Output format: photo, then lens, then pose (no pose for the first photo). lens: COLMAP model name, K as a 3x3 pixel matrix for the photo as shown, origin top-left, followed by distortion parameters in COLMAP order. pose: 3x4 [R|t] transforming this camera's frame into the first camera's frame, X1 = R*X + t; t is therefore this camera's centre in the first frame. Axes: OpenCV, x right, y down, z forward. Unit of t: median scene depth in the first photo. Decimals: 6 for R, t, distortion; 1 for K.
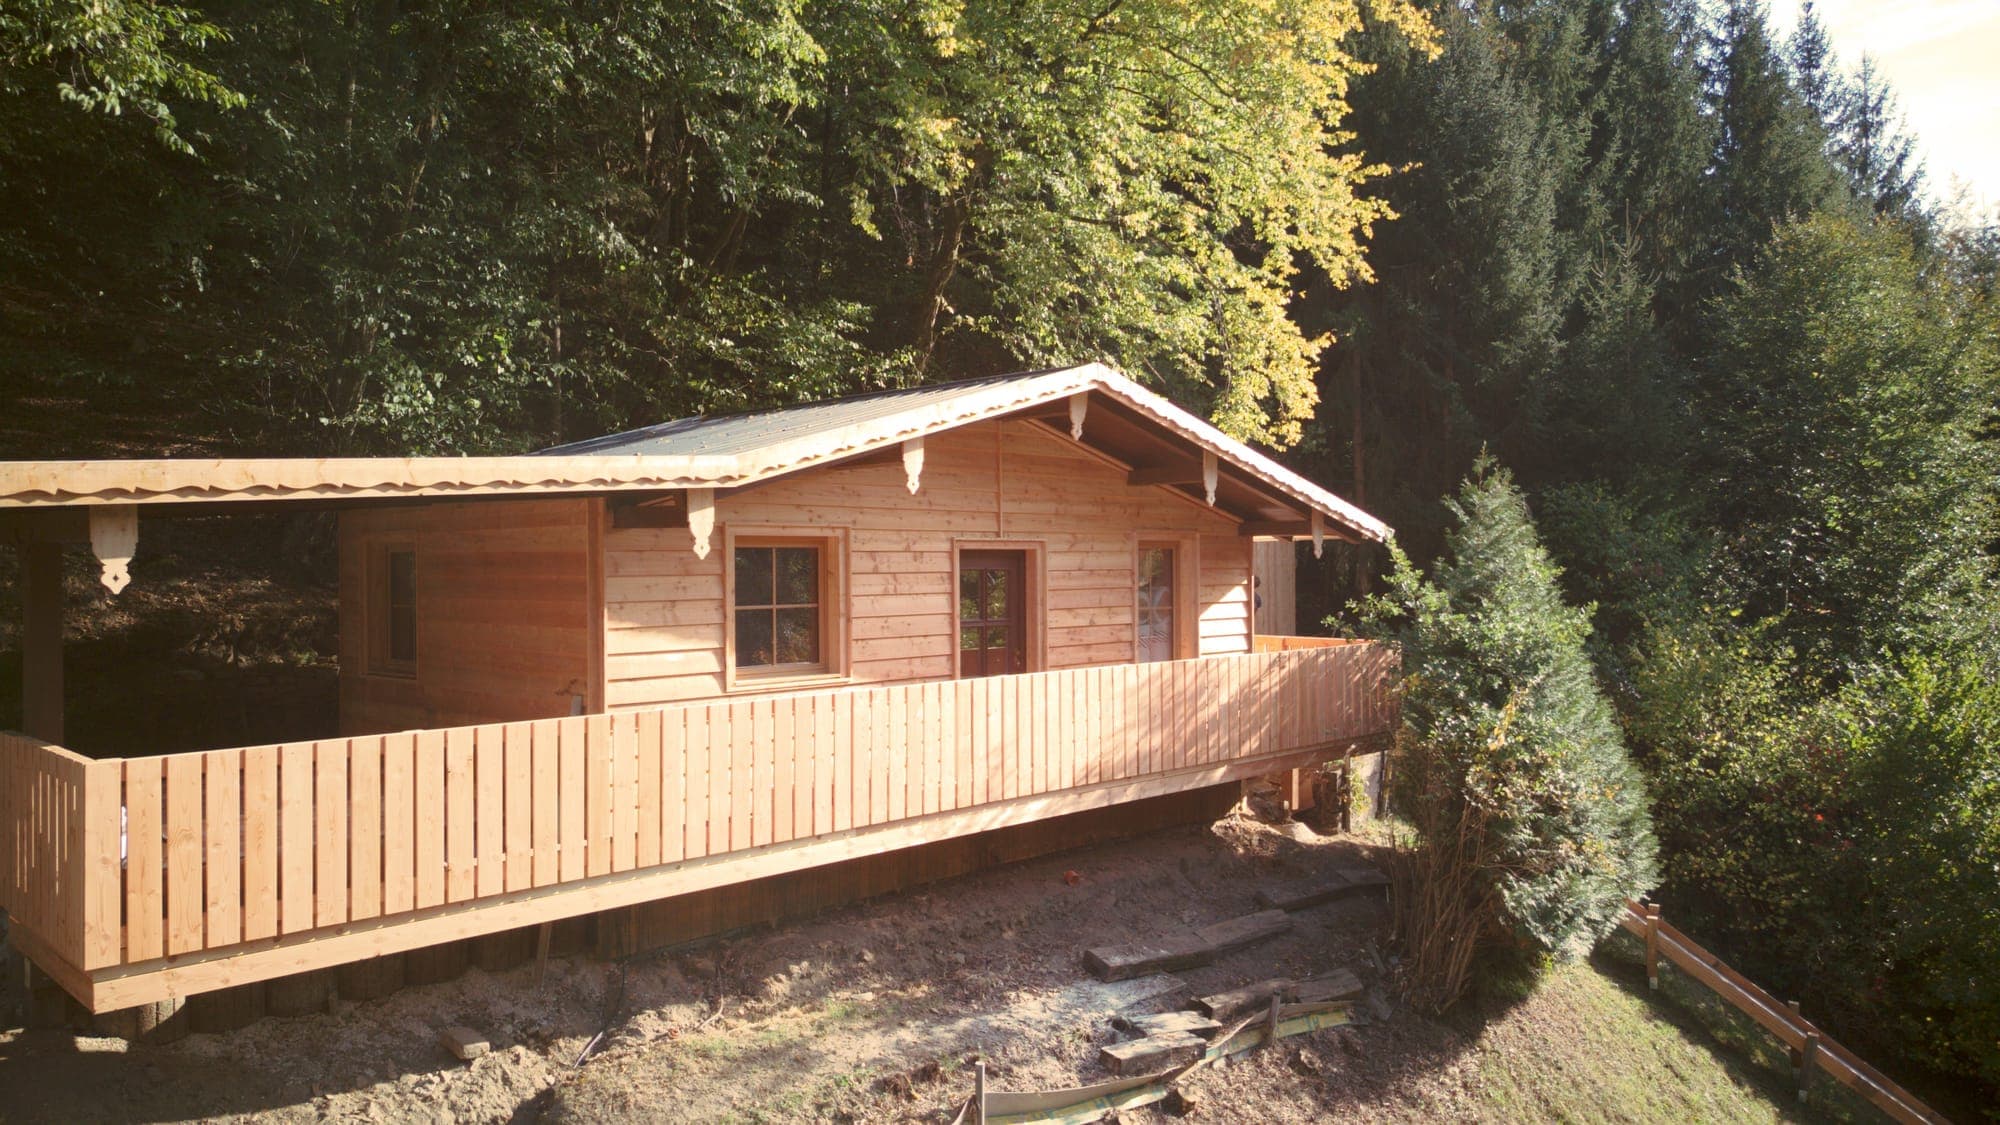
lens RADIAL K [[1642.5, 0, 904.2], [0, 1642.5, 568.0], [0, 0, 1]] dist [0.073666, -0.074862]
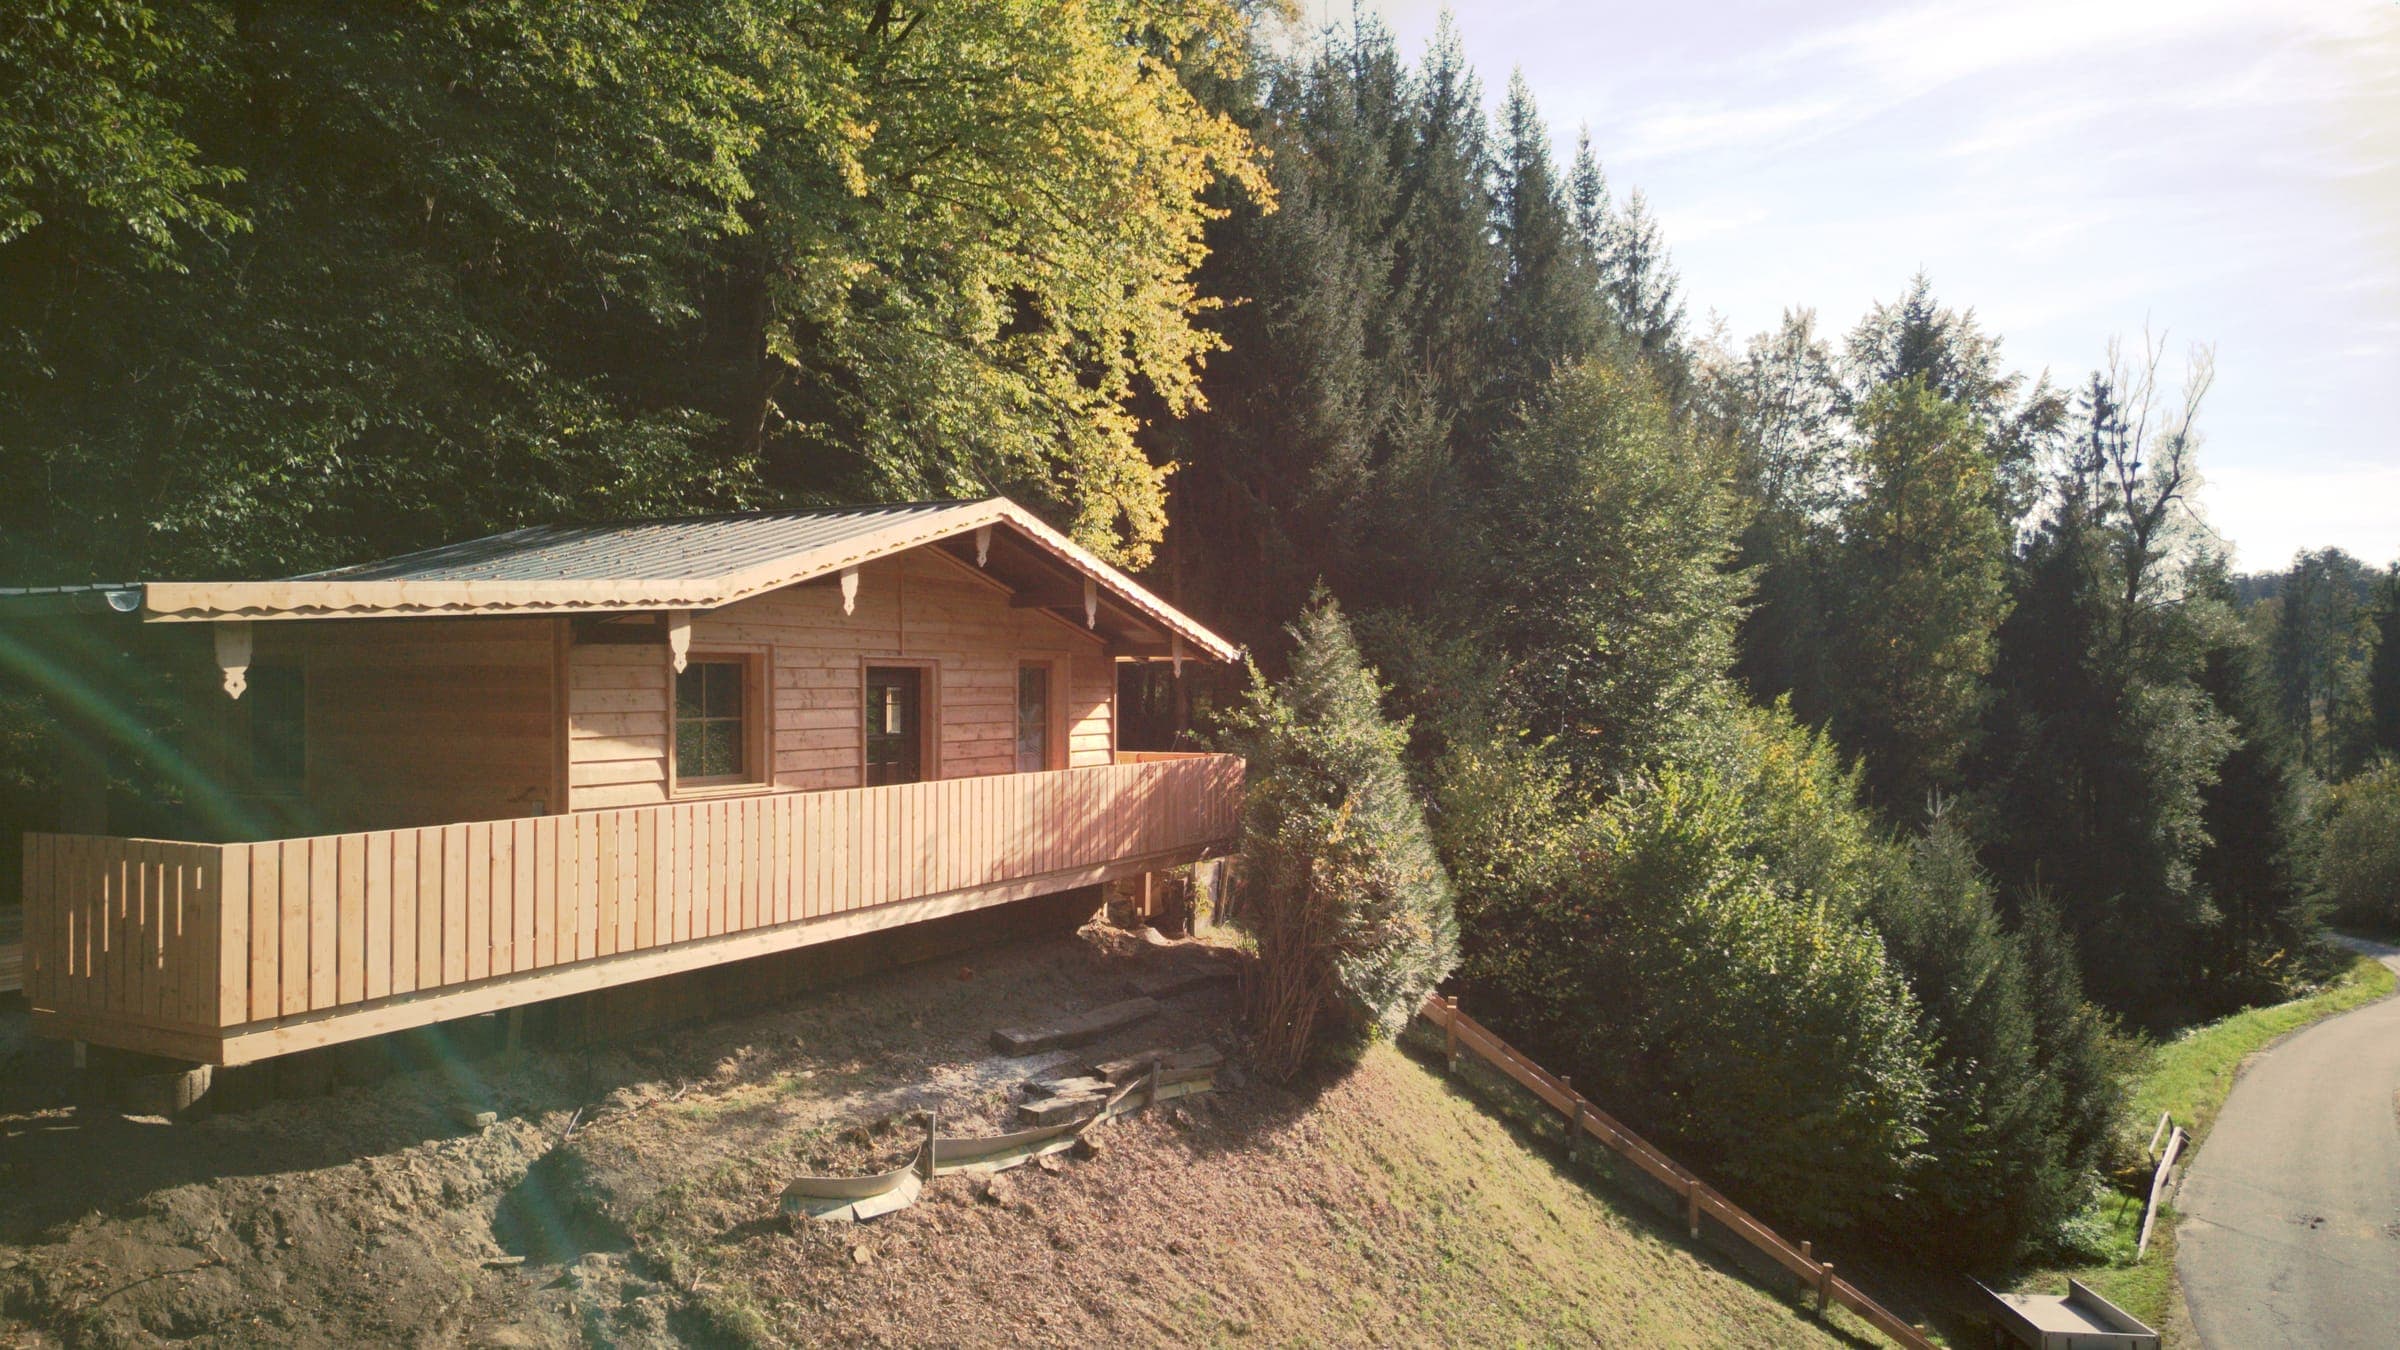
lens RADIAL K [[1971.0, 0, 1194.2], [0, 1971.0, 679.2], [0, 0, 1]] dist [0.073666, -0.074862]
pose [[0.955450, 0.005127, 0.295109, -0.127426], [-0.003170, 0.999970, -0.007112, 0.004744], [-0.295137, 0.005860, 0.955437, -0.253823]]
